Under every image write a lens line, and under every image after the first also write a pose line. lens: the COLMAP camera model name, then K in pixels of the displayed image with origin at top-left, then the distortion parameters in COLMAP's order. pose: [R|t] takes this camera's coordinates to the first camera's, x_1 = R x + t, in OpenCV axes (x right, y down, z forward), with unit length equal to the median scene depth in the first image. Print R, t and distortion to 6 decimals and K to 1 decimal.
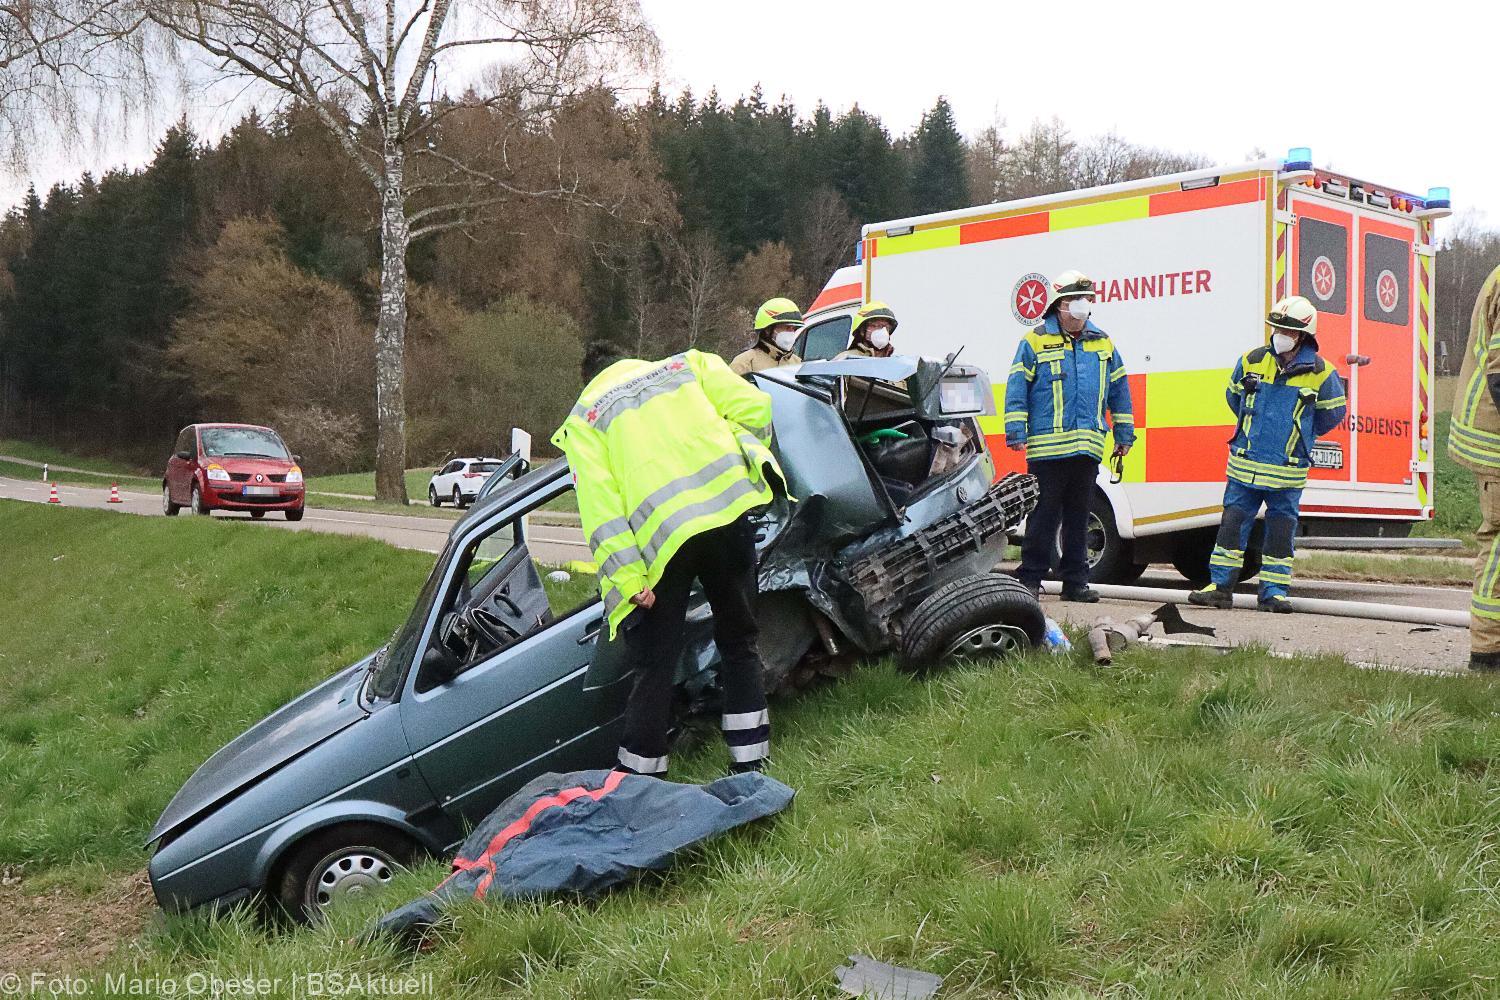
lens RADIAL K [[1779.0, 0, 756.4], [0, 1779.0, 494.6], [0, 0, 1]] dist [0.008887, 0.000000]
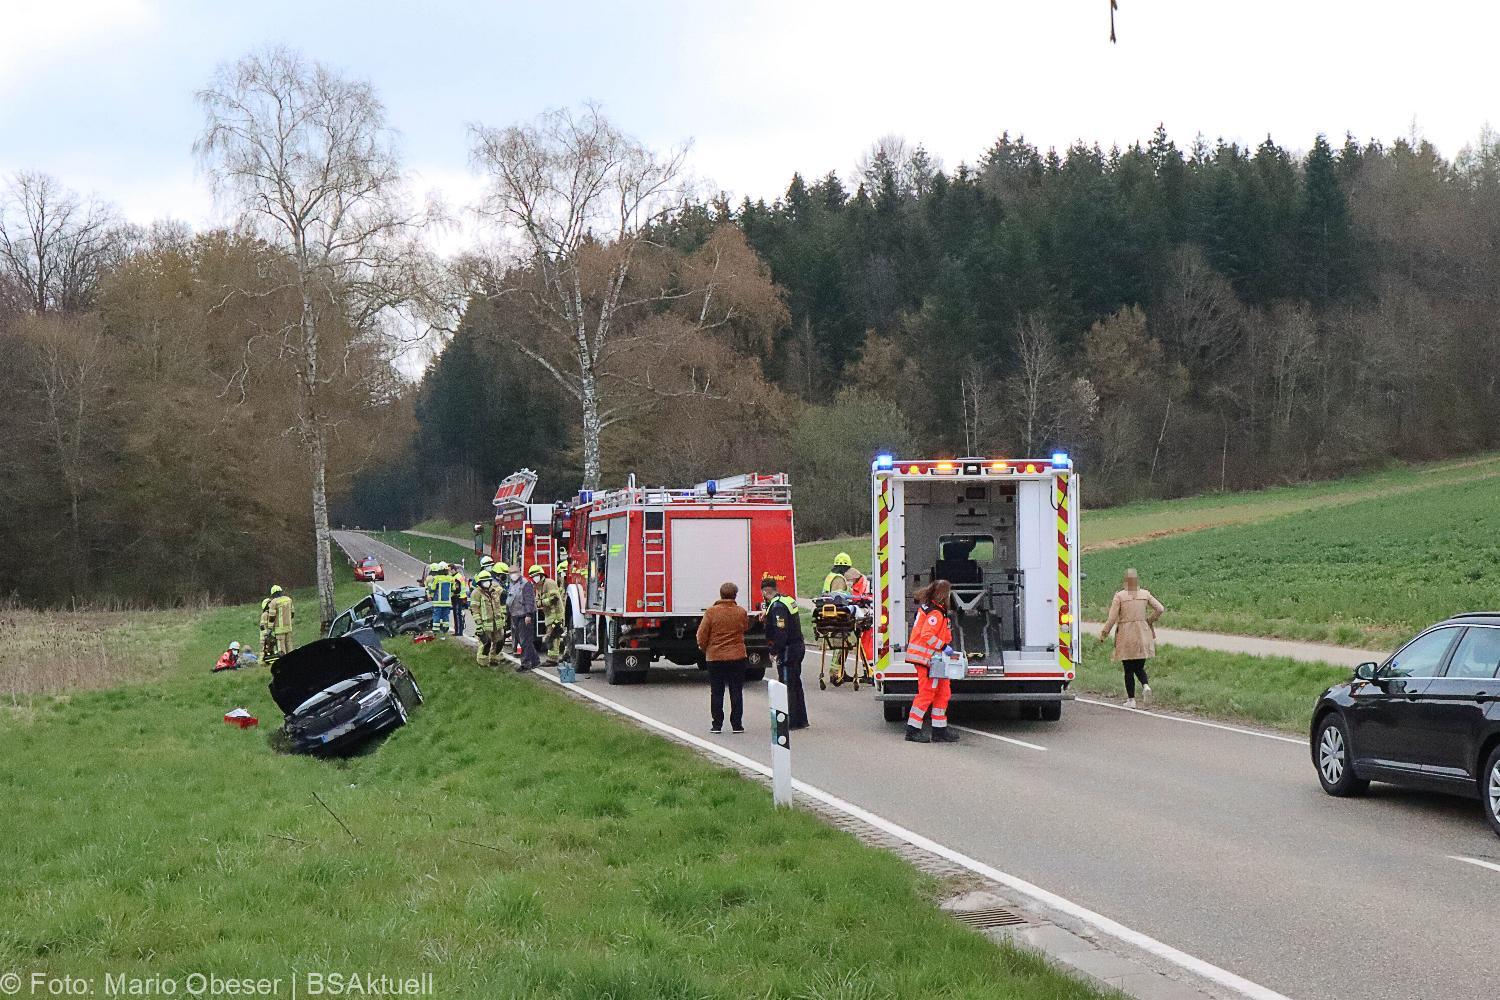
lens RADIAL K [[2201.2, 0, 758.4], [0, 2201.2, 497.2], [0, 0, 1]] dist [-0.001379, 0.000000]
pose [[0.957704, -0.049190, -0.283518, 1.903057], [0.043018, 0.998683, -0.027961, -0.069682], [0.284520, 0.014582, 0.958559, -3.298973]]
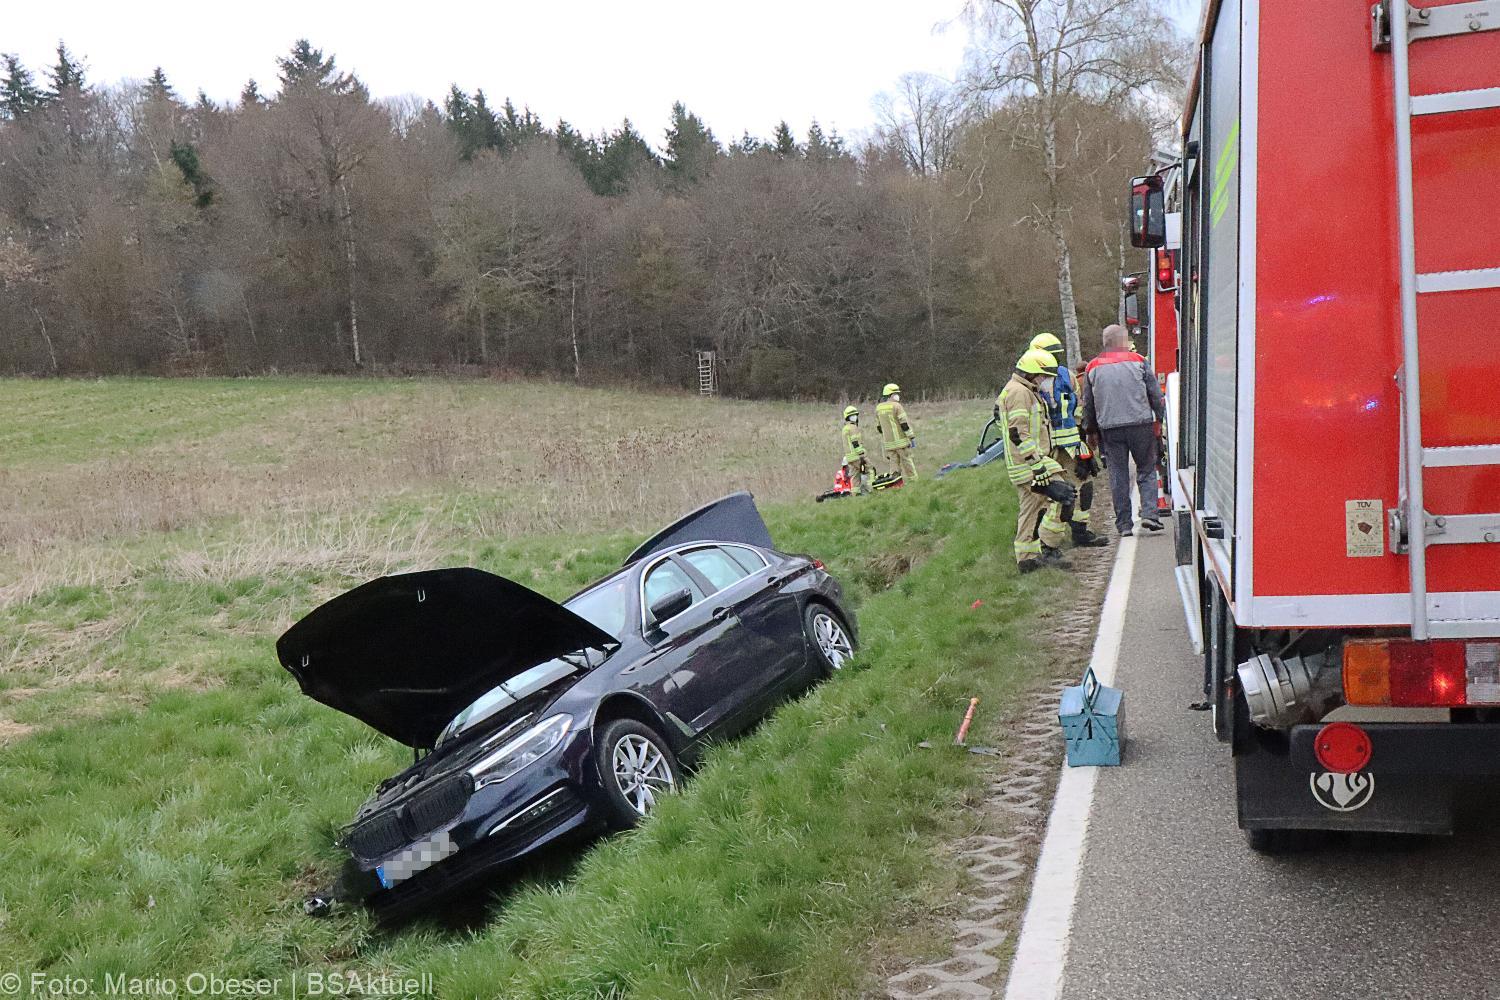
lens RADIAL K [[1449.6, 0, 753.2], [0, 1449.6, 508.1], [0, 0, 1]] dist [0.015971, 0.000000]
pose [[0.714360, -0.018032, -0.699546, 1.191948], [0.095682, 0.992796, 0.072117, -0.052967], [0.693206, -0.118452, 0.710939, -1.288220]]
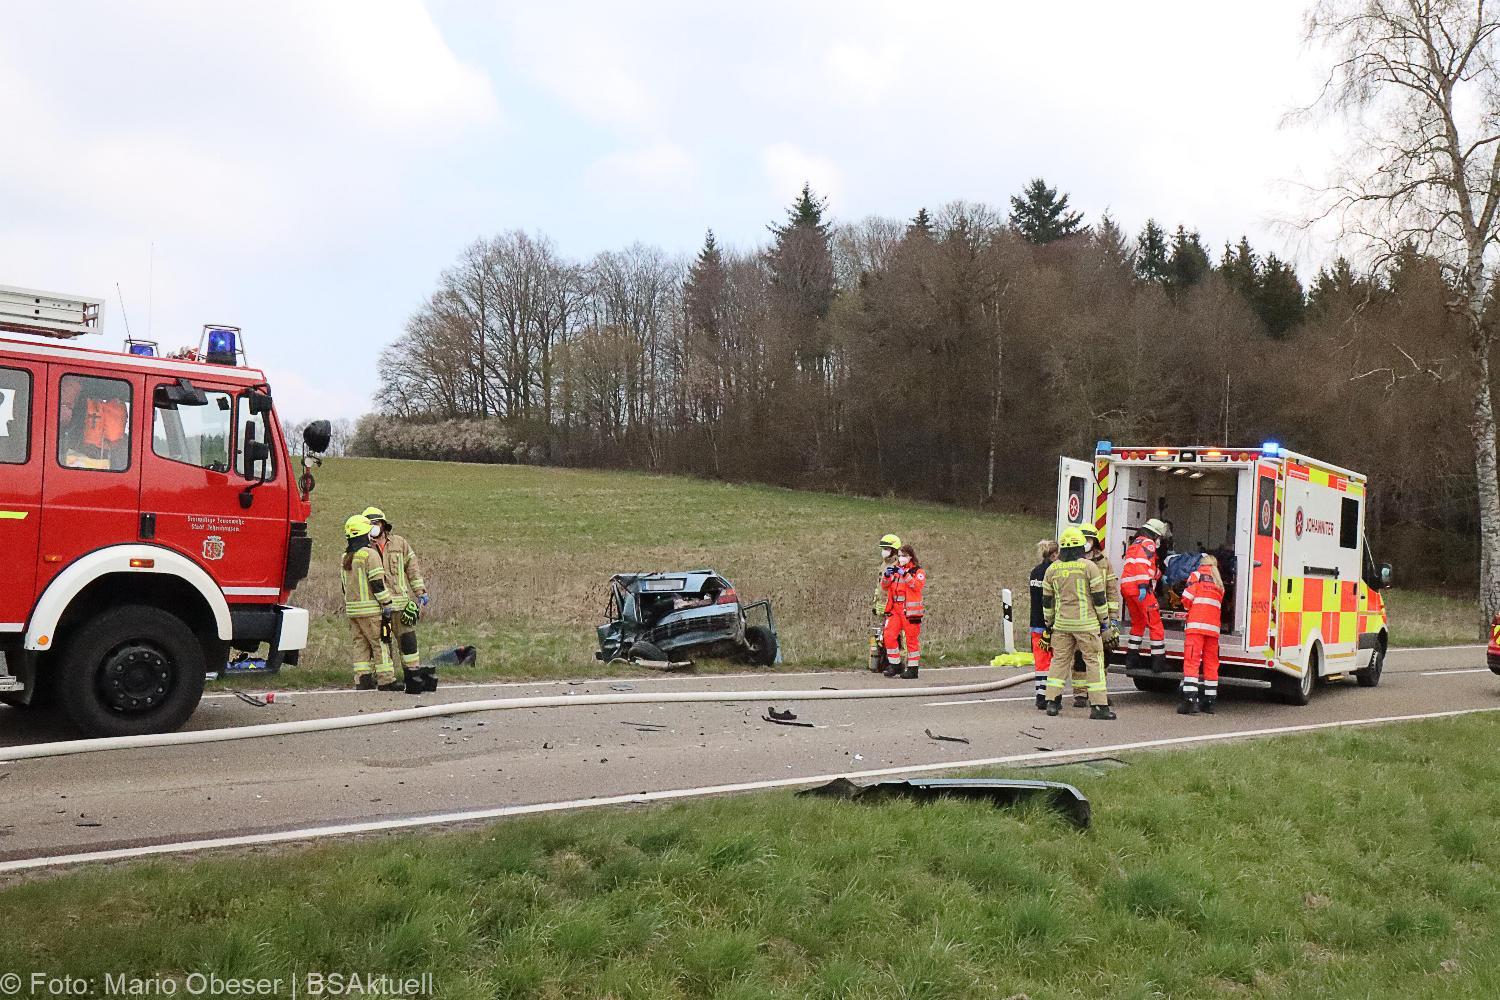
lens RADIAL K [[1449.6, 0, 754.9], [0, 1449.6, 492.2], [0, 0, 1]] dist [0.015971, 0.000000]
pose [[0.228961, -0.039742, -0.972624, 1.445386], [-0.039896, 0.997944, -0.050169, -0.053445], [0.972618, 0.050290, 0.226905, 0.312991]]
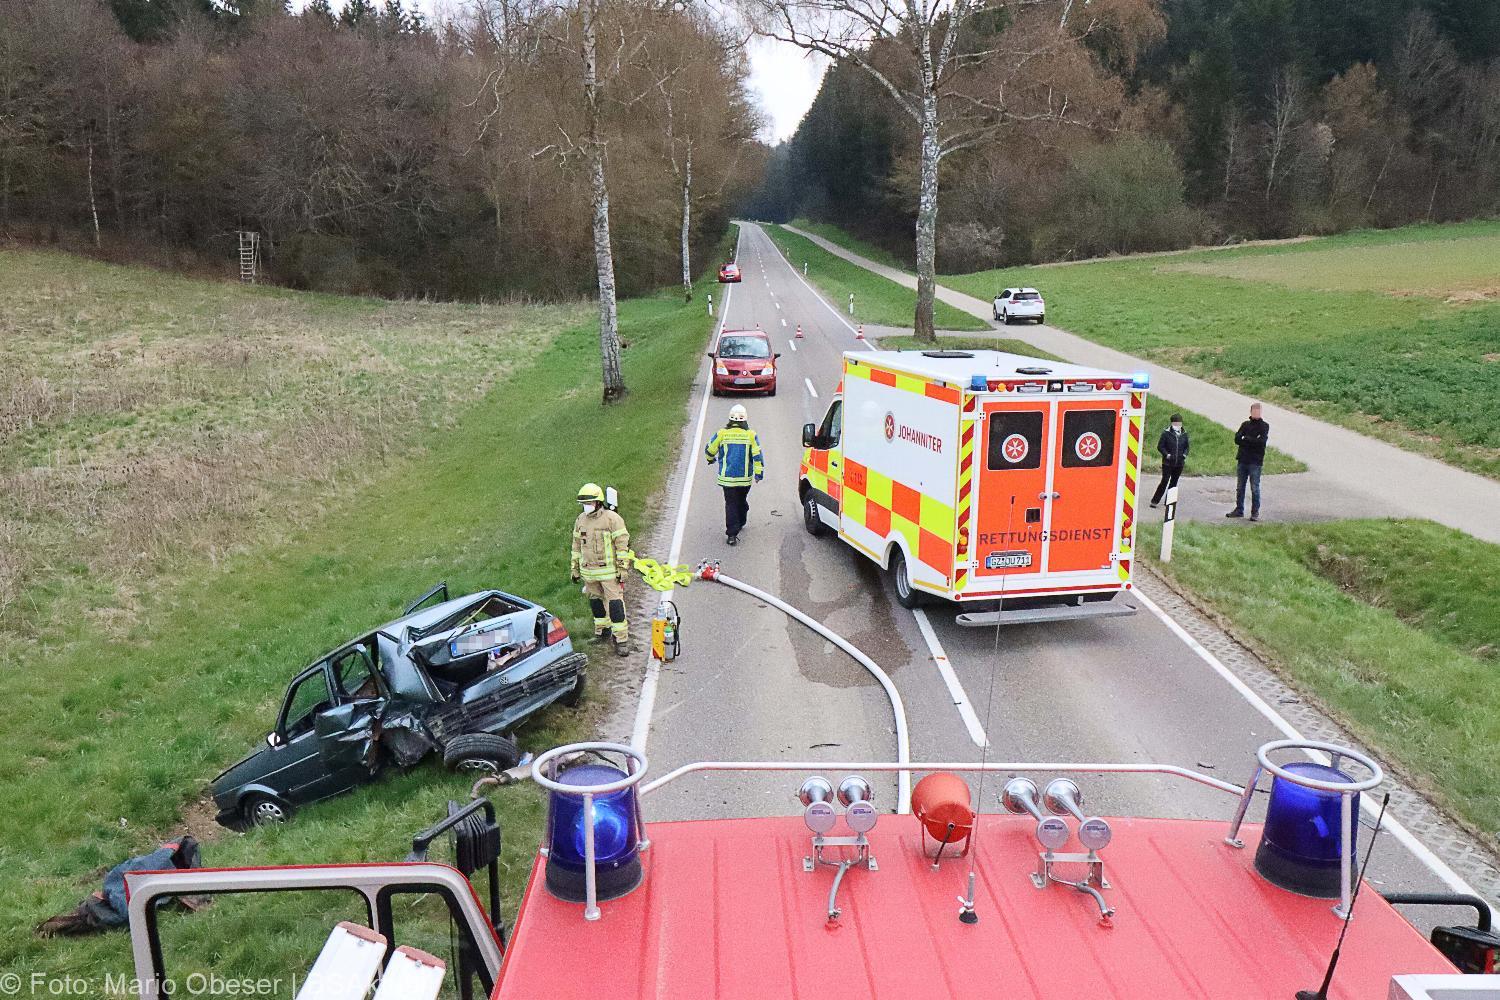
lens RADIAL K [[1232.7, 0, 739.5], [0, 1232.7, 505.0], [0, 0, 1]] dist [0.000933, 0.001401]
pose [[0.884027, 0.083139, -0.459982, 0.560757], [0.014554, 0.978682, 0.204863, -0.274189], [0.467209, -0.187800, 0.863972, -0.035453]]
